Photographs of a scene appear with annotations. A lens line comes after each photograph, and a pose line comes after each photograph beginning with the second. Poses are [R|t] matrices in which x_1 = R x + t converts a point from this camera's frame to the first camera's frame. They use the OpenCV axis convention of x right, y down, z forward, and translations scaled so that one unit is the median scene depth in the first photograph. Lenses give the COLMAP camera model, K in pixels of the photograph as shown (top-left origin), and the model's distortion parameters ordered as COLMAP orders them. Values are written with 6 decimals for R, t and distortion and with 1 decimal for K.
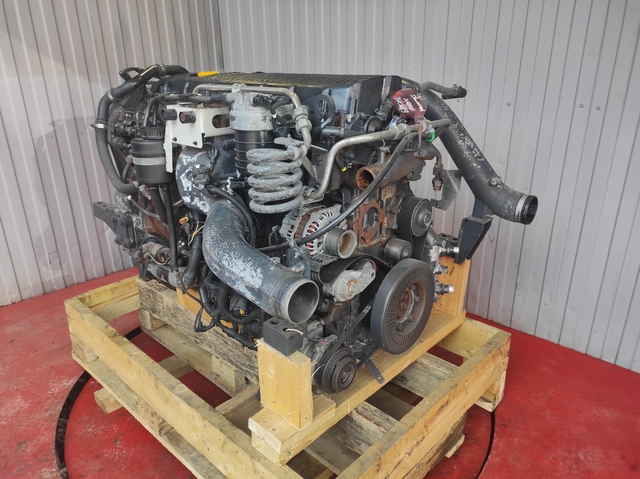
lens RADIAL K [[476.2, 0, 320.5], [0, 476.2, 241.4], [0, 0, 1]] dist [0.022361, -0.034136]
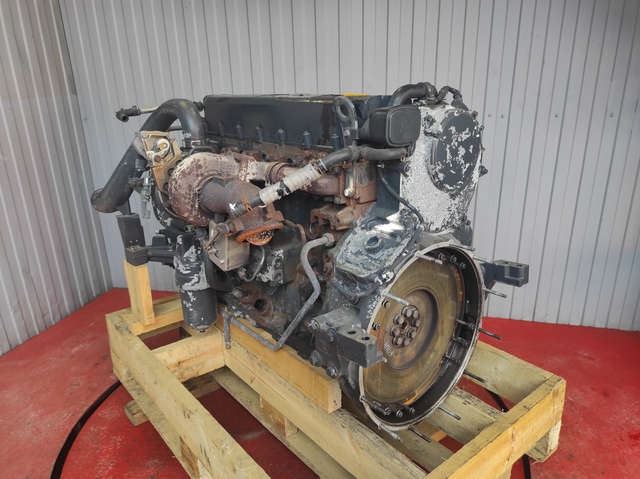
lens RADIAL K [[476.2, 0, 323.4], [0, 476.2, 240.5], [0, 0, 1]] dist [0.022361, -0.034136]
pose [[0.881075, -0.165806, 0.442962, -0.332164], [0.184195, 0.982889, 0.001534, -0.043017], [-0.435636, 0.080240, 0.896539, 0.106320]]
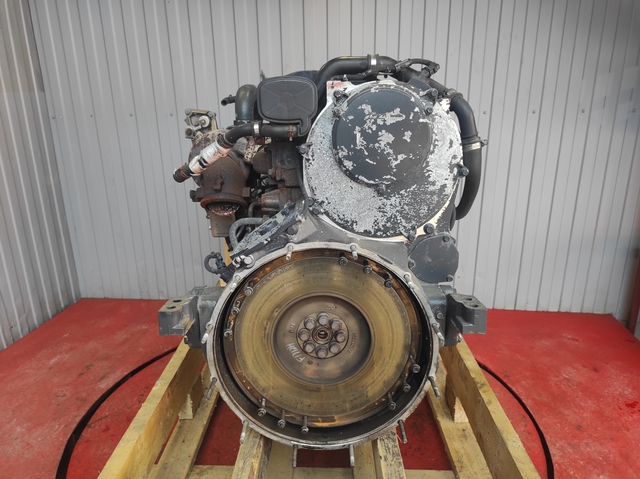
lens RADIAL K [[476.2, 0, 321.8], [0, 476.2, 240.9], [0, 0, 1]] dist [0.022361, -0.034136]
pose [[0.814270, -0.170741, 0.554807, -0.437273], [0.213757, 0.976799, -0.013115, -0.015442], [-0.539696, 0.129273, 0.831876, 0.172040]]
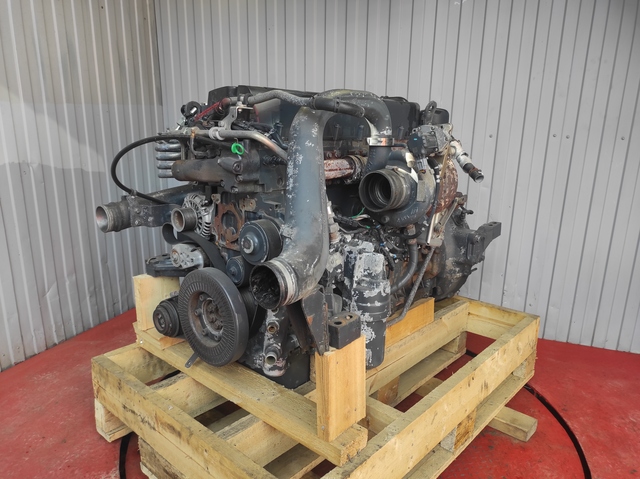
lens RADIAL K [[476.2, 0, 322.3], [0, 476.2, 240.7], [0, 0, 1]] dist [0.022361, -0.034136]
pose [[0.922472, -0.073540, 0.378995, -0.403816], [0.115362, 0.989345, -0.088818, 0.020464], [-0.368425, 0.125654, 0.921127, 0.096426]]
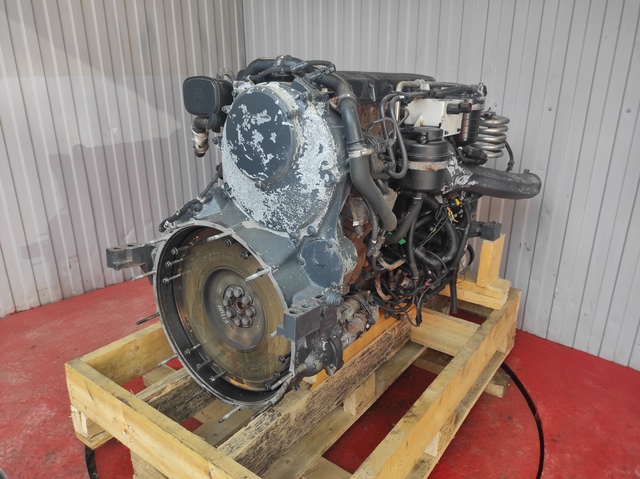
lens RADIAL K [[476.2, 0, 320.2], [0, 476.2, 241.8], [0, 0, 1]] dist [0.022361, -0.034136]
pose [[0.999930, 0.011687, 0.001790, -0.067183], [-0.011641, 0.999644, -0.024003, 0.012181], [-0.002070, 0.023981, 0.999710, 0.027224]]
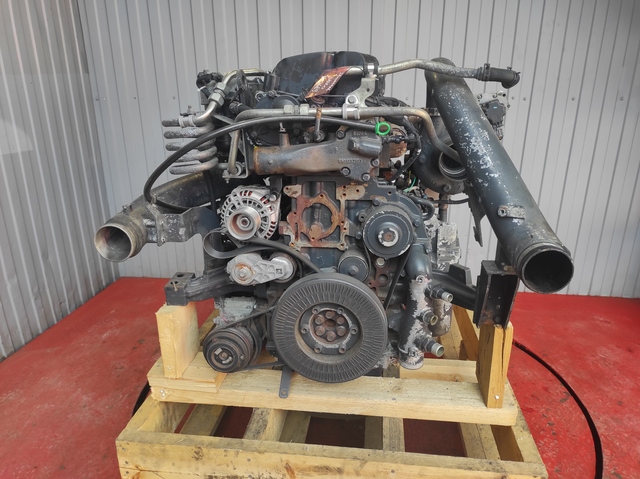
lens RADIAL K [[476.2, 0, 320.0], [0, 476.2, 240.7], [0, 0, 1]] dist [0.022361, -0.034136]
pose [[0.818029, -0.175959, 0.547600, -0.528505], [0.201880, 0.979323, 0.013107, -0.023838], [-0.538584, 0.099828, 0.836637, 0.198877]]
